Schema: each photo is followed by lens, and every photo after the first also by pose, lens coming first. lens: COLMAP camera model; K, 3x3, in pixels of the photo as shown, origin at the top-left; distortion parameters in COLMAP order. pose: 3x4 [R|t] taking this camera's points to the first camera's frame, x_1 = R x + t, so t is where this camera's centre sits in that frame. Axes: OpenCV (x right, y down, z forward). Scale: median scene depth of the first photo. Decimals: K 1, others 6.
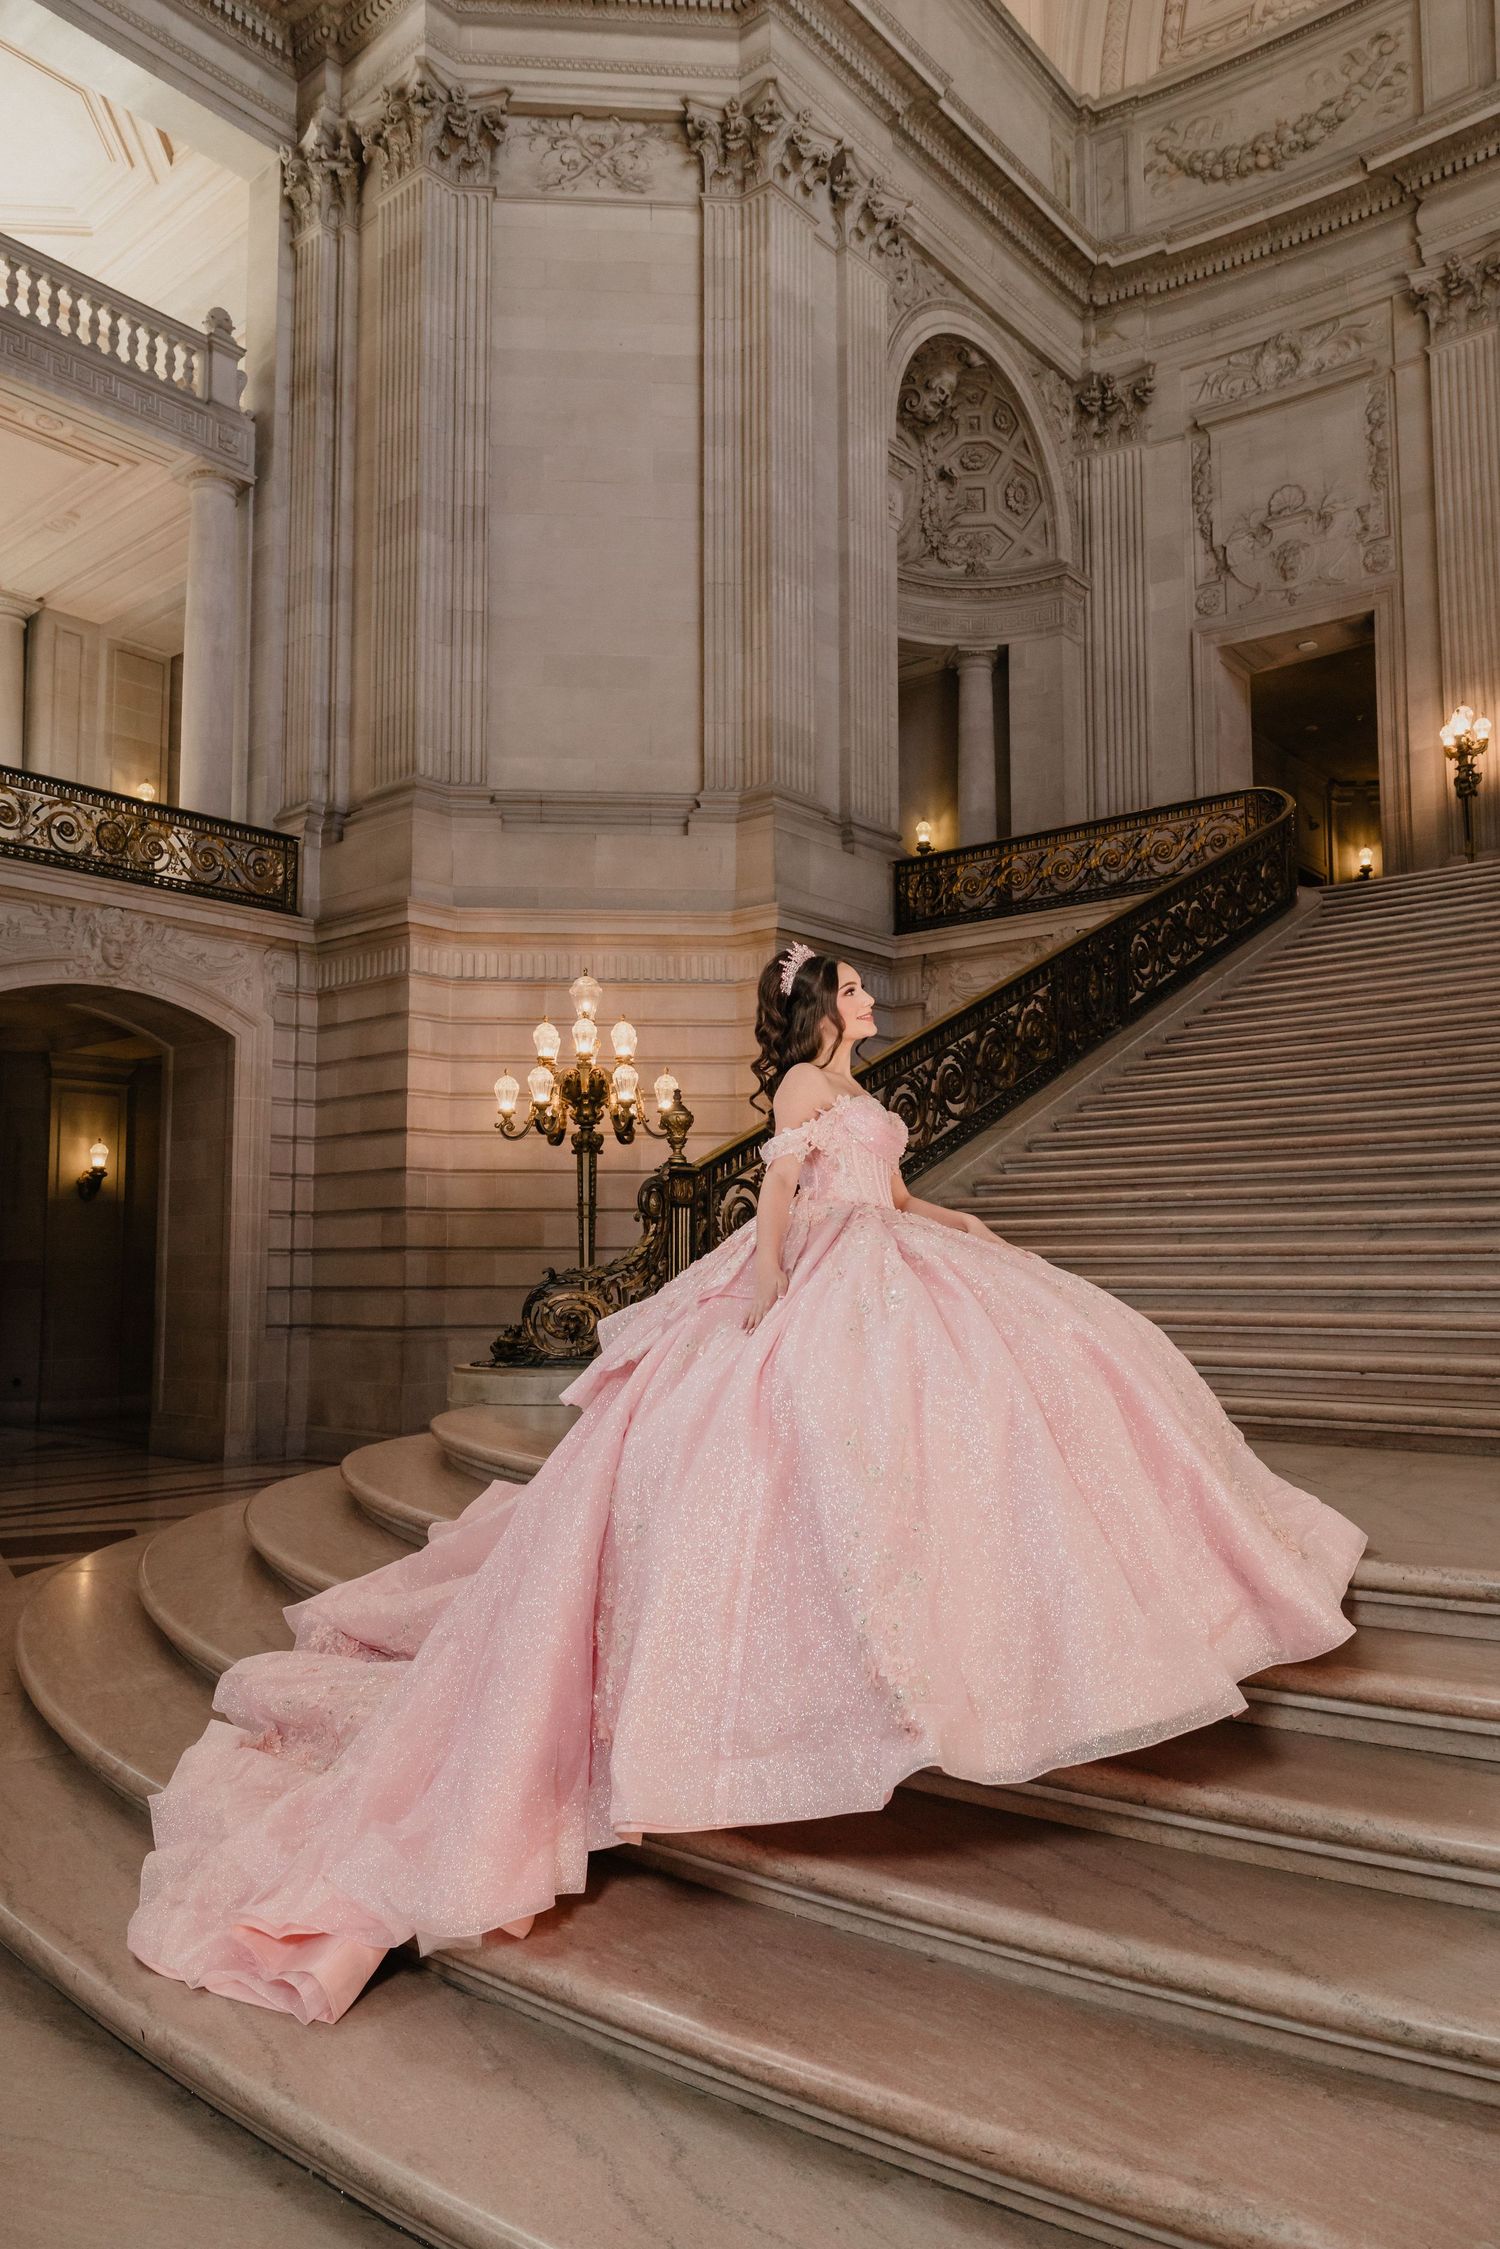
lens RADIAL K [[1557.7, 0, 749.4], [0, 1557.7, 1150.2], [0, 0, 1]] dist [0.018279, -0.027000]
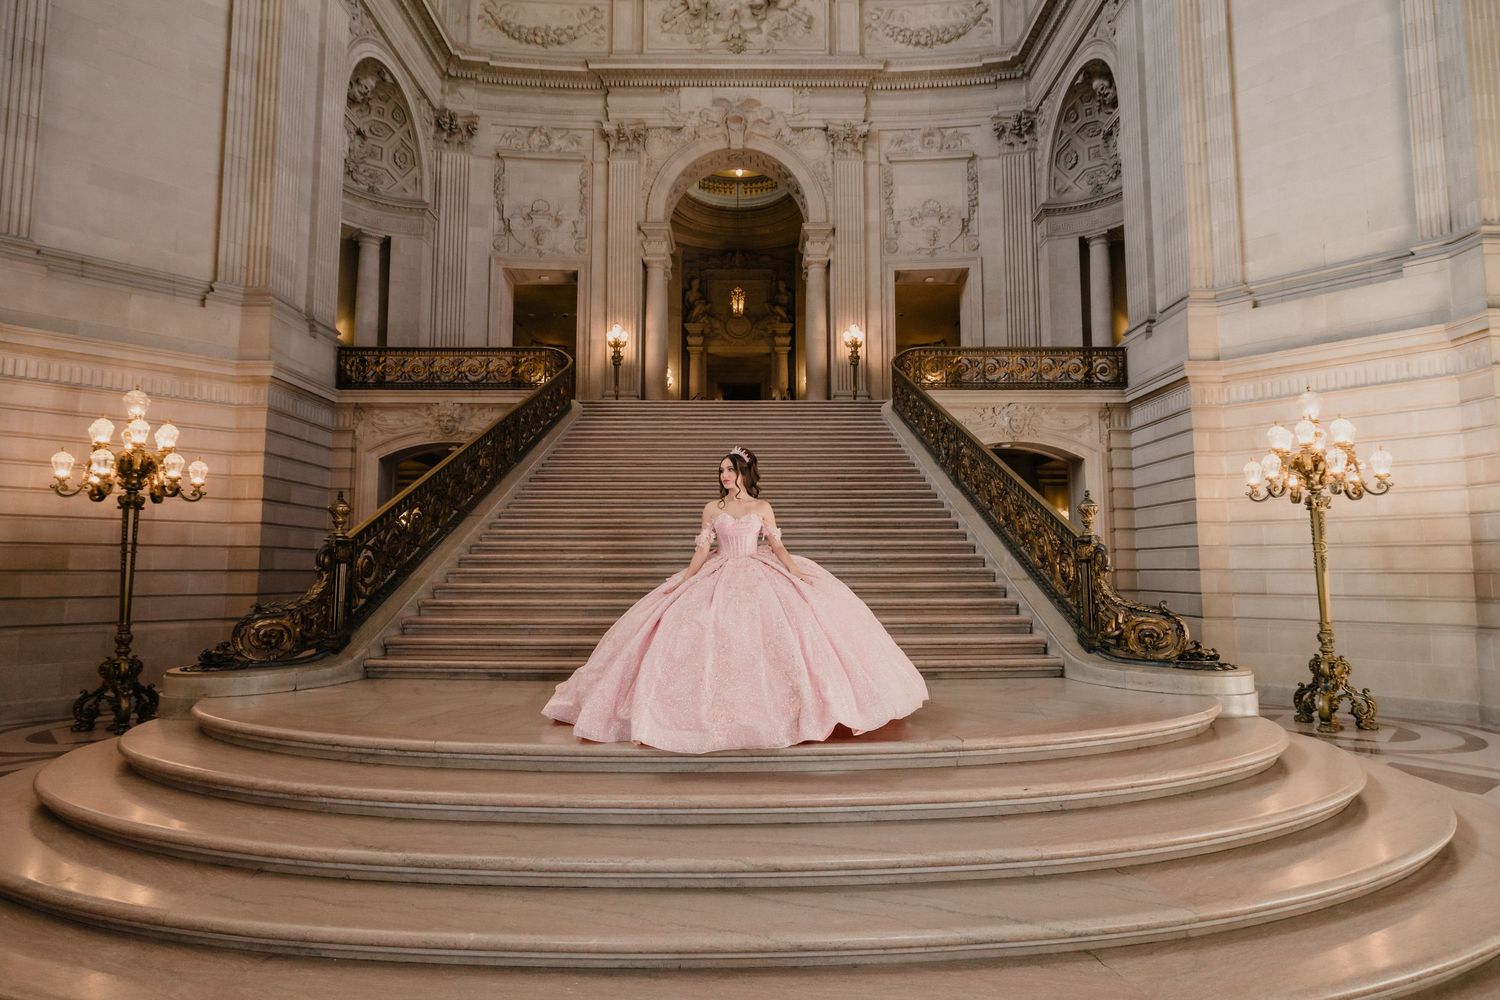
lens RADIAL K [[769.1, 0, 749.1], [0, 769.1, 504.9], [0, 0, 1]] dist [-0.001530, 0.000594]
pose [[0.758332, 0.056272, 0.649435, -0.098135], [-0.052918, 0.998293, -0.024709, -0.010907], [-0.649717, -0.015629, 0.760015, 0.041848]]
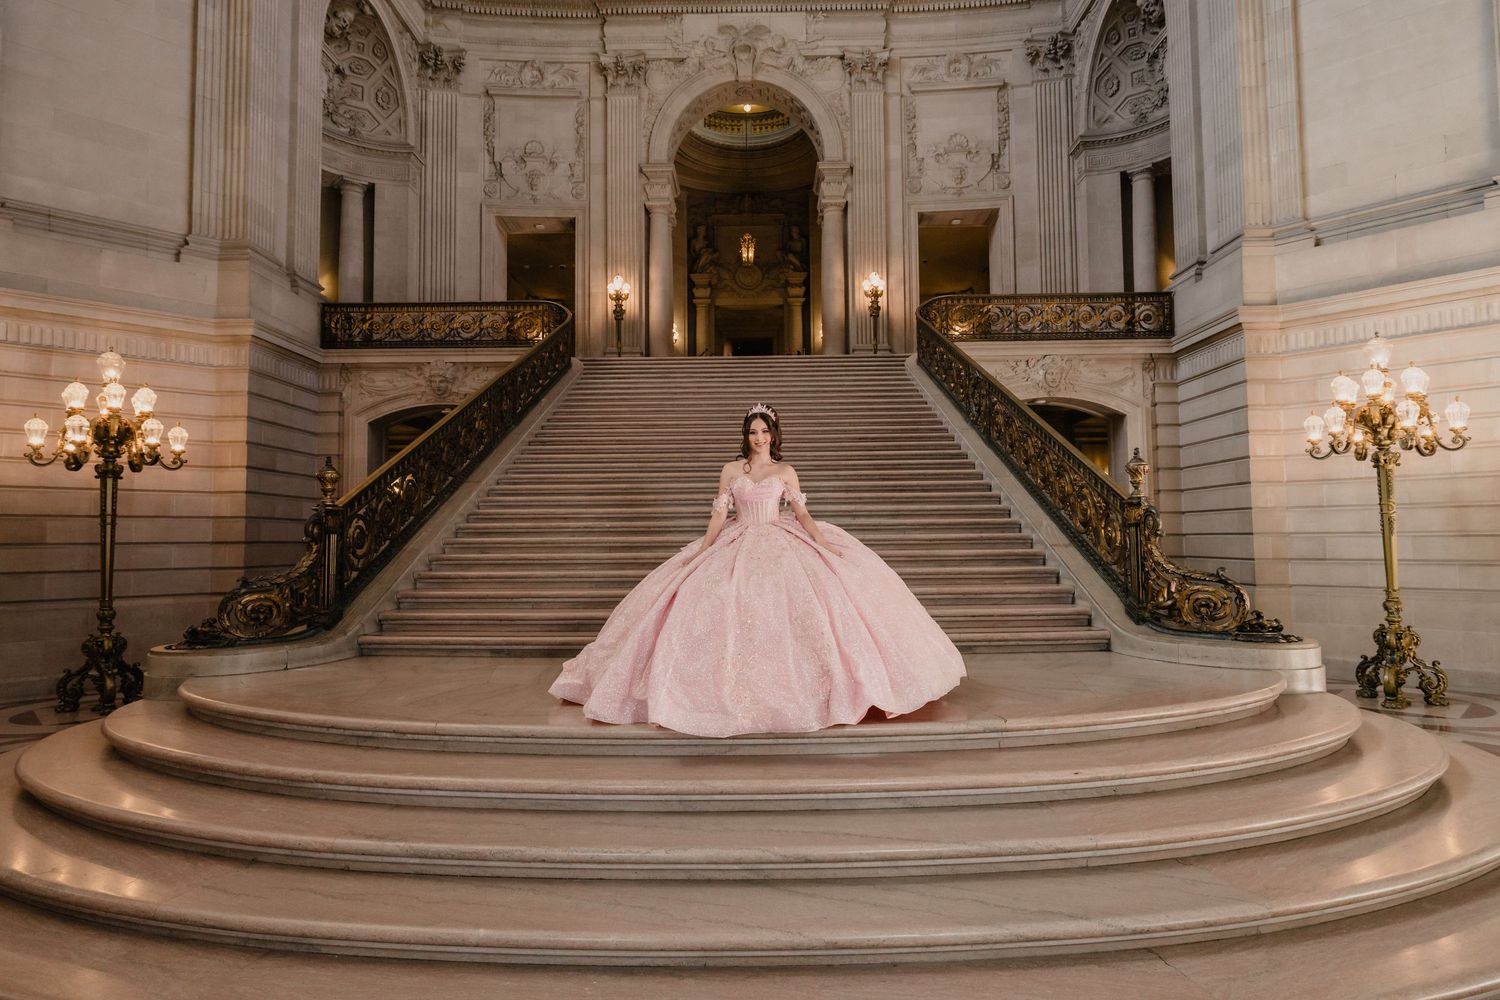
lens RADIAL K [[819.6, 0, 744.1], [0, 819.6, 495.7], [0, 0, 1]] dist [0.001672, -0.002274]
pose [[0.771369, 0.028334, 0.635758, -0.097050], [-0.043946, 0.998995, 0.008798, -0.010239], [-0.634869, -0.034726, 0.771839, 0.047208]]
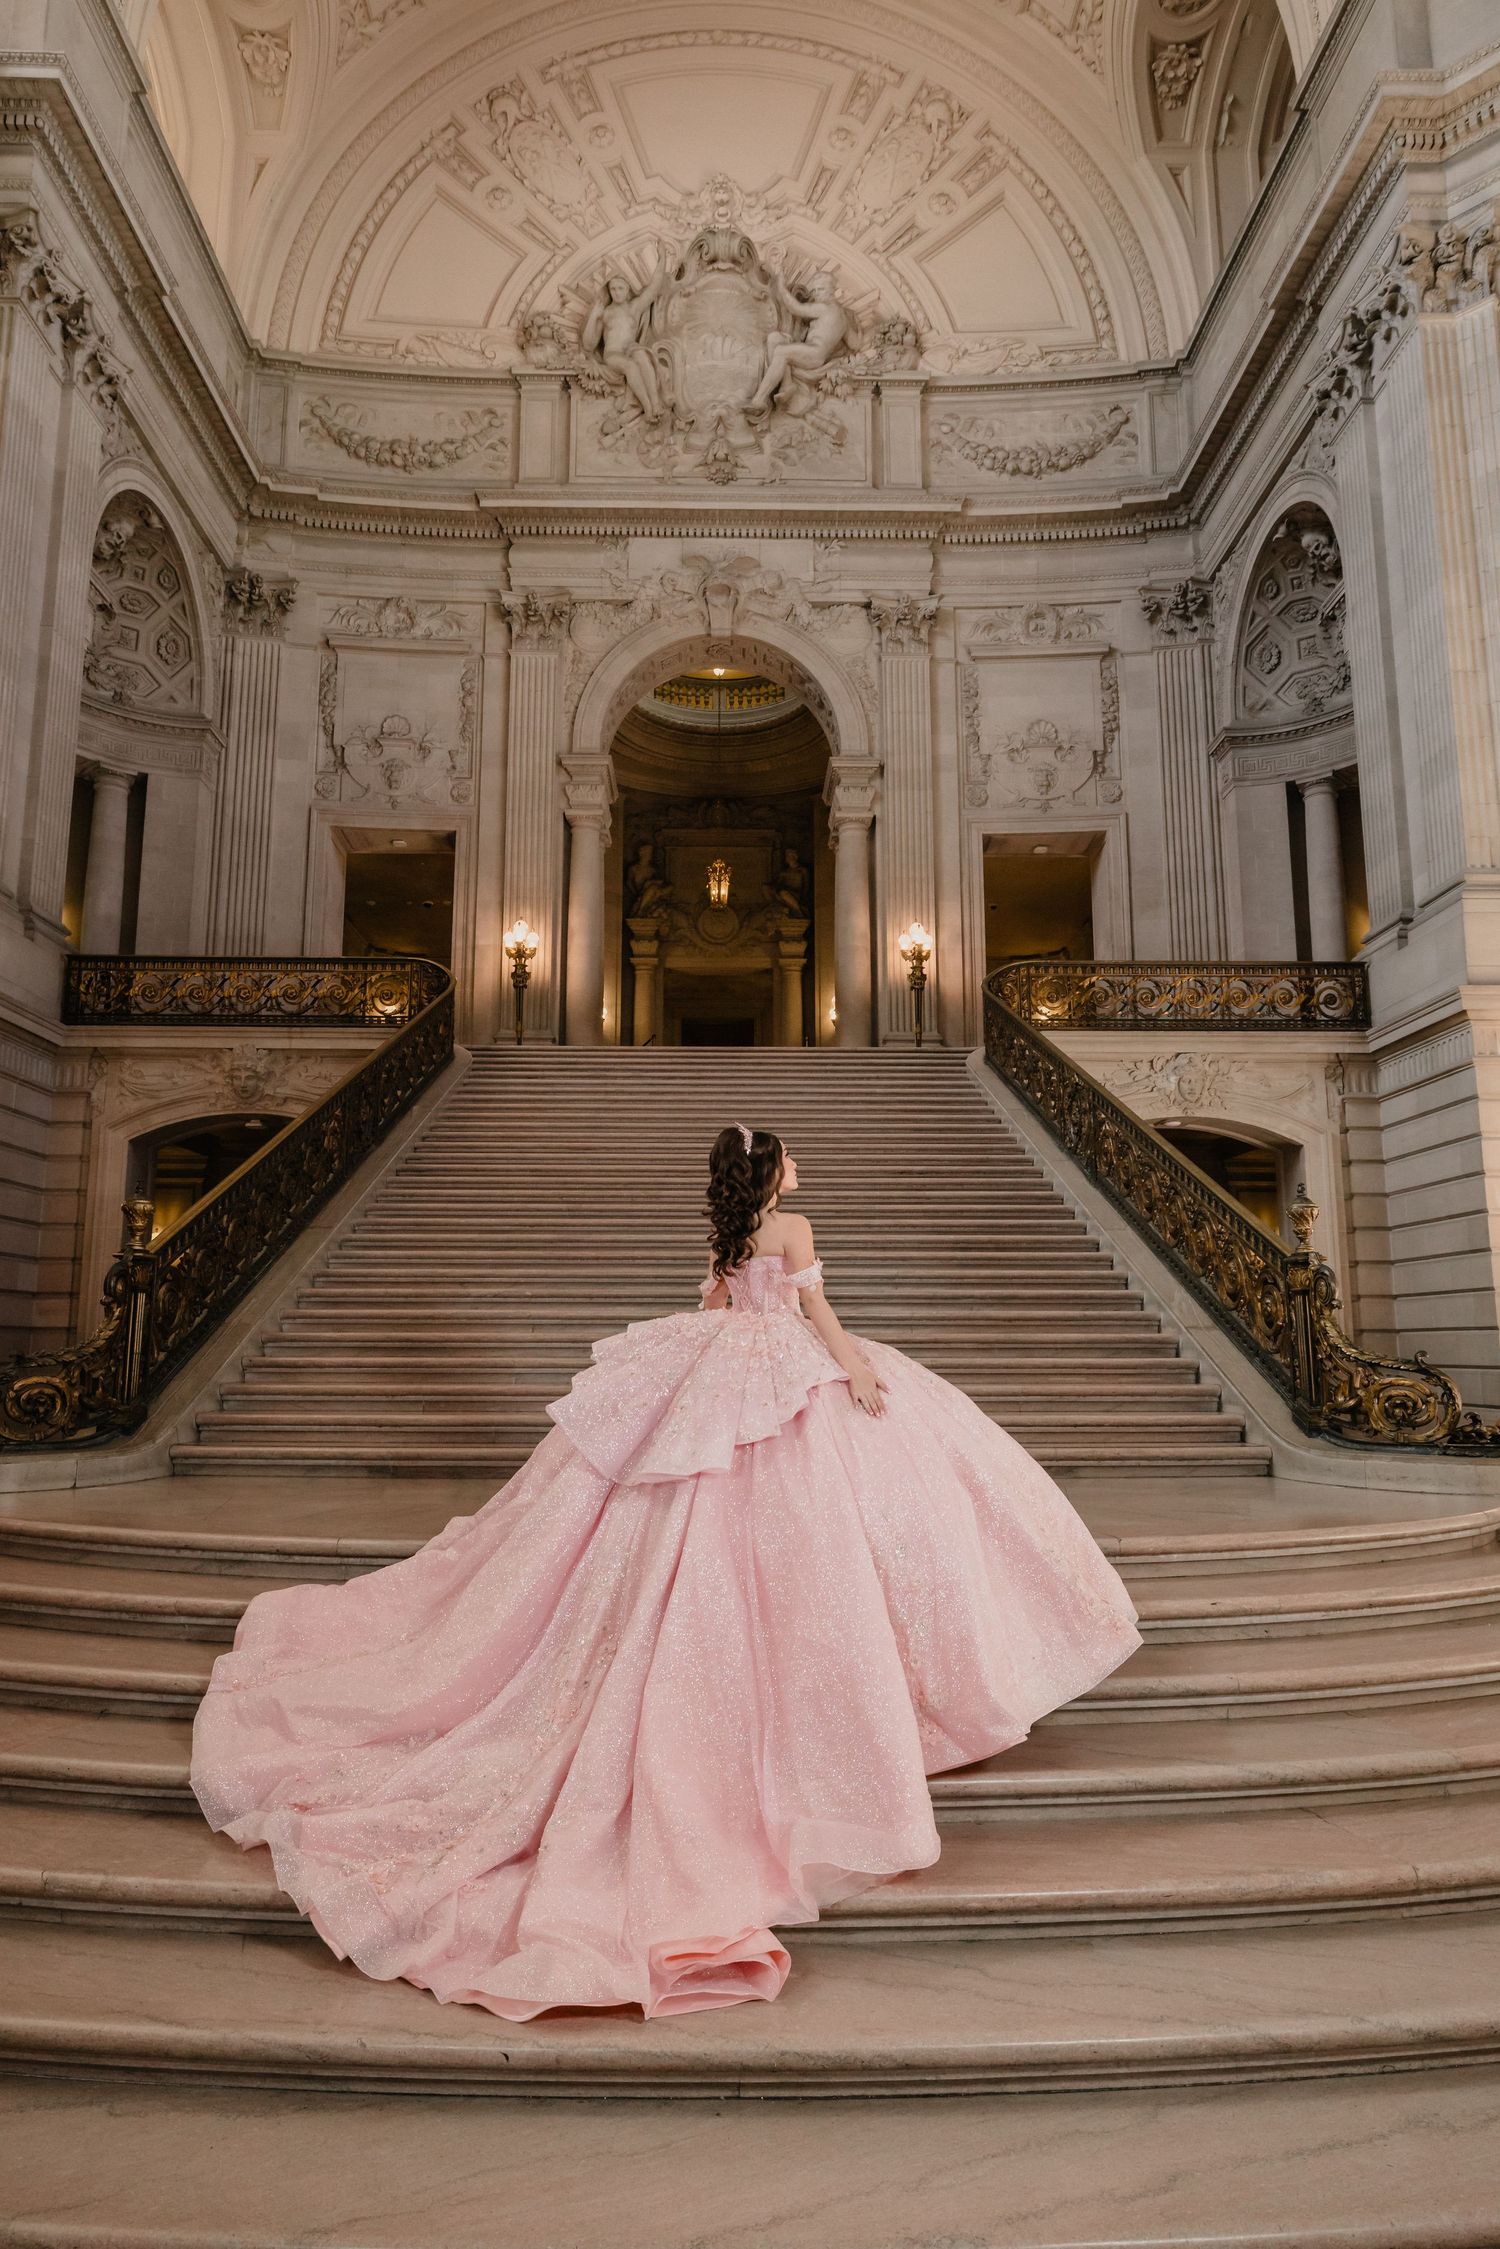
lens RADIAL K [[1351.0, 0, 736.0], [0, 1351.0, 1135.0], [0, 0, 1]] dist [0.003731, -0.005185]
pose [[0.751848, 0.105895, 0.650777, -0.136539], [-0.056144, 0.993716, -0.096834, -0.001216], [-0.656942, 0.036268, 0.753069, 0.019029]]
